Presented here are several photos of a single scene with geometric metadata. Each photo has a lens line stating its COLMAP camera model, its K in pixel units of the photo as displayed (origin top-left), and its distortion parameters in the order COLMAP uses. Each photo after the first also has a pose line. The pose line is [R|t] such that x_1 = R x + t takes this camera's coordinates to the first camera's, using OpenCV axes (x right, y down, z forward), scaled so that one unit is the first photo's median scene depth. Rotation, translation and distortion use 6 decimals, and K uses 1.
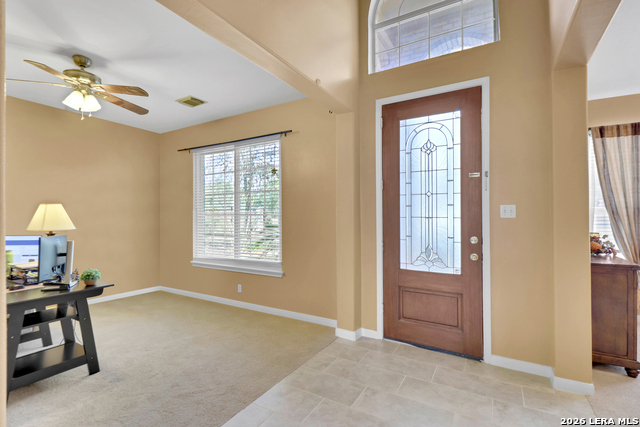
lens RADIAL K [[302.8, 0, 319.8], [0, 302.8, 216.1], [0, 0, 1]] dist [0.002359, -0.003769]
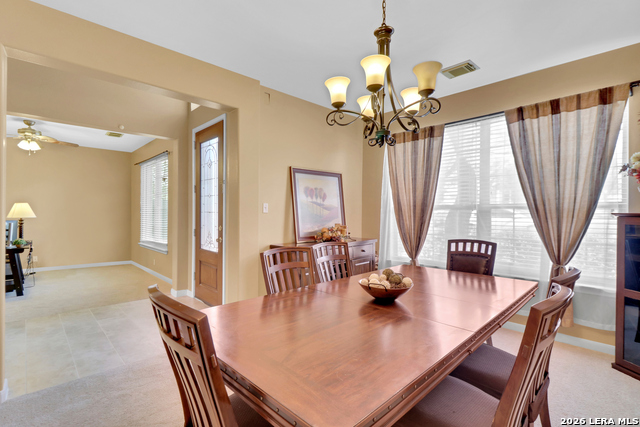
lens RADIAL K [[302.8, 0, 315.0], [0, 302.8, 211.9], [0, 0, 1]] dist [0.002359, -0.003769]
pose [[0.961212, 0.007741, -0.275703, 1.274883], [-0.007256, 0.999970, 0.002781, -0.005576], [0.275716, -0.000673, 0.961239, -0.232370]]
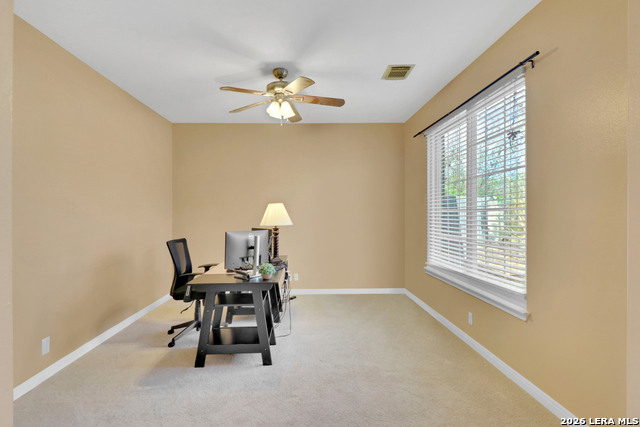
lens RADIAL K [[302.8, 0, 310.8], [0, 302.8, 208.8], [0, 0, 1]] dist [0.002359, -0.003769]
pose [[0.520296, -0.017736, -0.853802, 0.201391], [0.009467, 0.999843, -0.015001, -0.000329], [0.853933, -0.000278, 0.520382, 0.506372]]
